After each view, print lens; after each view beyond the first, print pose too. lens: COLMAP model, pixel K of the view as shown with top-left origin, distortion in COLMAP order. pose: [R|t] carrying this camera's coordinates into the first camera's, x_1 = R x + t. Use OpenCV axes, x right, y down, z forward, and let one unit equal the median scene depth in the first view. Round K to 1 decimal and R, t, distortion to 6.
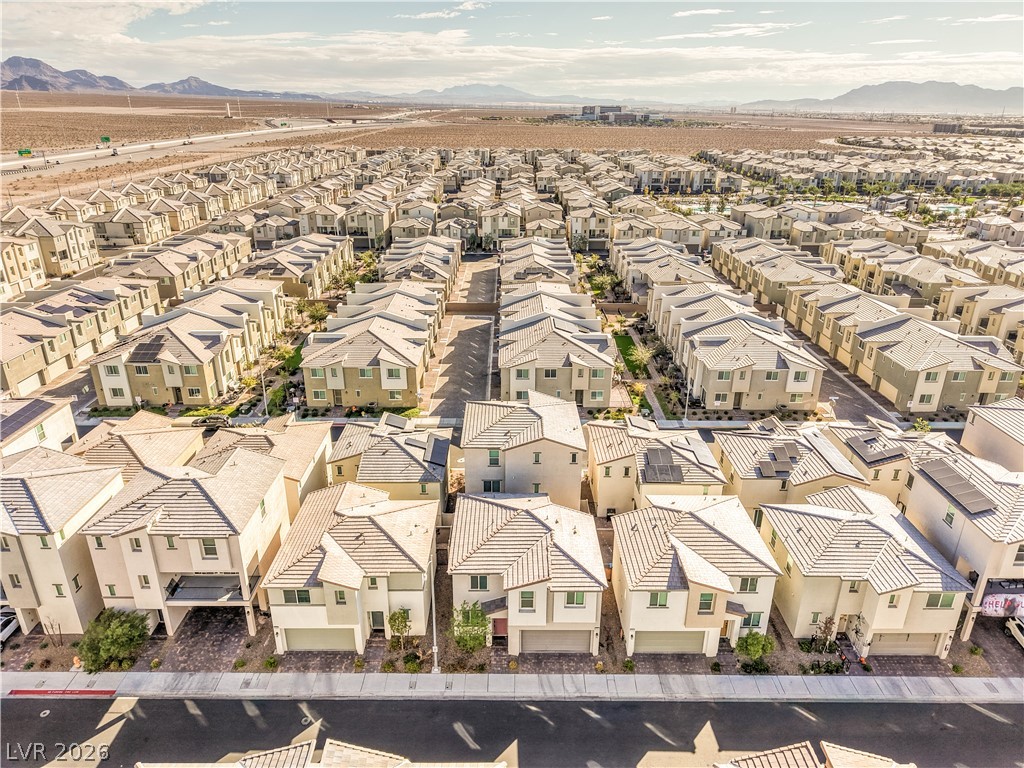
lens RADIAL K [[687.1, 0, 512.0], [0, 687.1, 384.0], [0, 0, 1]] dist [0.035519, -0.027877]
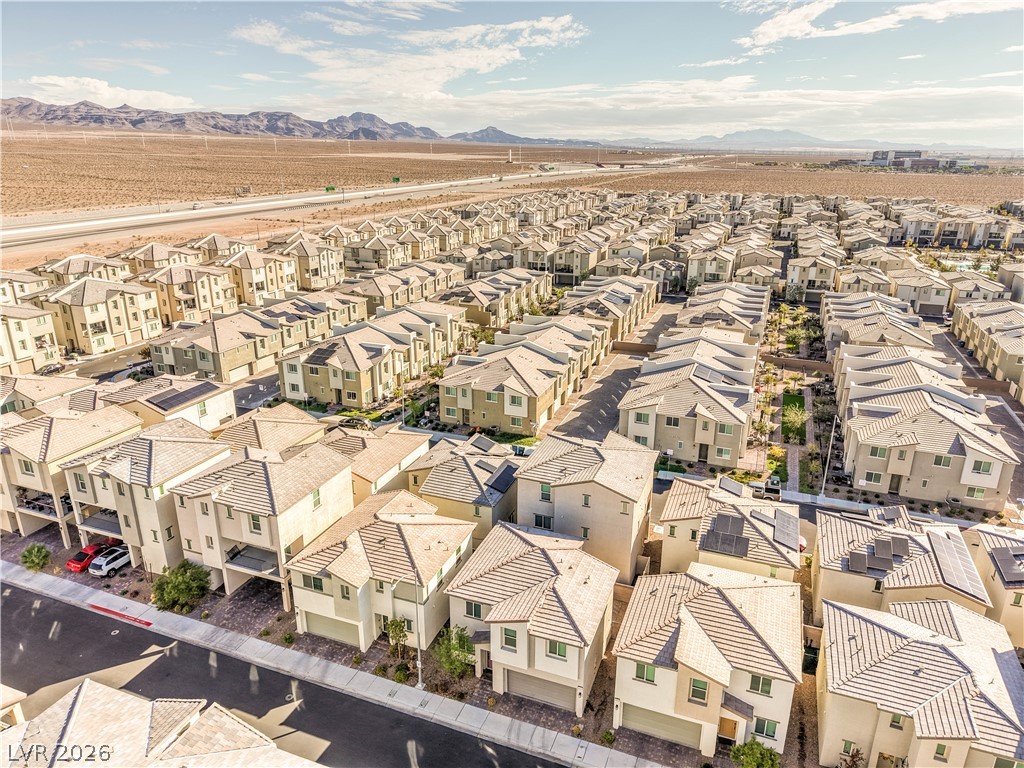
lens RADIAL K [[687.1, 0, 512.0], [0, 687.1, 384.0], [0, 0, 1]] dist [0.035519, -0.027877]
pose [[0.931844, 0.117242, -0.343398, 0.168603], [-0.137019, 0.989991, -0.033815, -0.004636], [0.335996, 0.078562, 0.938581, 0.031518]]
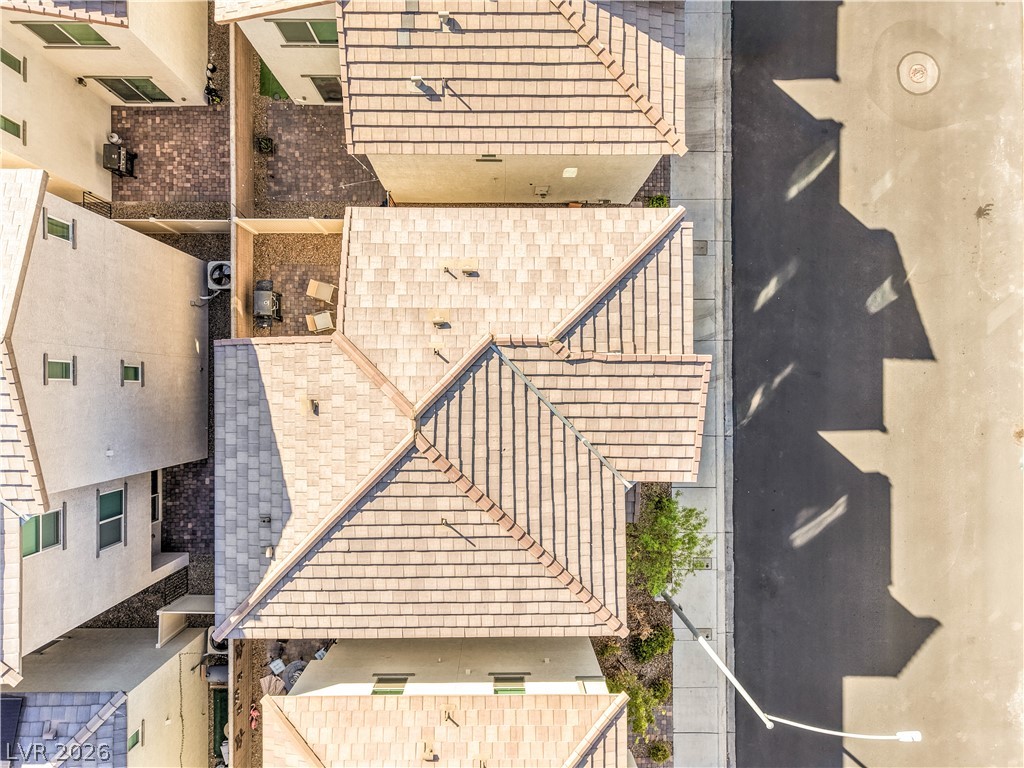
lens RADIAL K [[687.1, 0, 512.0], [0, 687.1, 384.0], [0, 0, 1]] dist [0.035519, -0.027877]
pose [[-0.000006, -0.999998, 0.002207, 0.021483], [0.373774, 0.002045, 0.927518, -0.050280], [-0.927520, 0.000830, 0.373773, 0.496075]]
